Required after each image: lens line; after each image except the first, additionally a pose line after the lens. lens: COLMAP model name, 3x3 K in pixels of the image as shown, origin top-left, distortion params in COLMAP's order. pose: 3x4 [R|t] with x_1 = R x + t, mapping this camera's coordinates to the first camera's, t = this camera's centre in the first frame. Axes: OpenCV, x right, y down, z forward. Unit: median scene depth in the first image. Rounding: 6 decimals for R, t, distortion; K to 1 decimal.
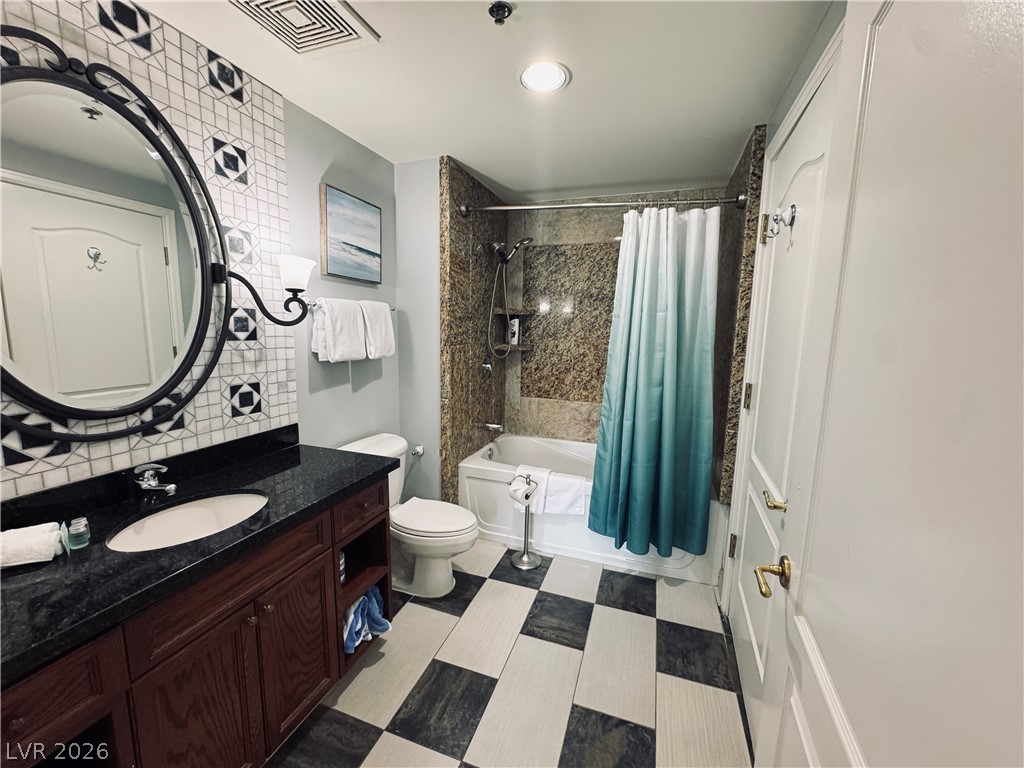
lens RADIAL K [[412.3, 0, 512.7], [0, 412.3, 379.2], [0, 0, 1]] dist [-0.001341, -0.000062]
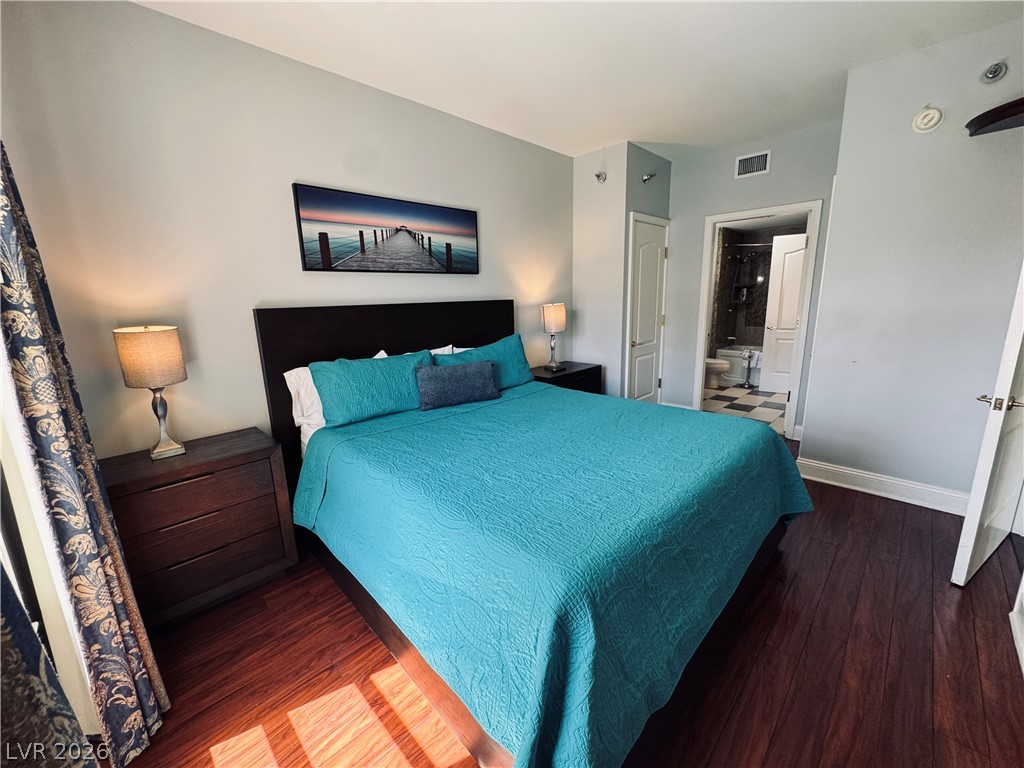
lens RADIAL K [[411.4, 0, 512.0], [0, 411.4, 384.0], [0, 0, 1]] dist [0.001060, 0.000084]
pose [[0.901655, 0.042869, -0.430326, -0.145427], [-0.010327, 0.996925, 0.077675, 0.199613], [0.432333, -0.065592, 0.899325, -1.503057]]
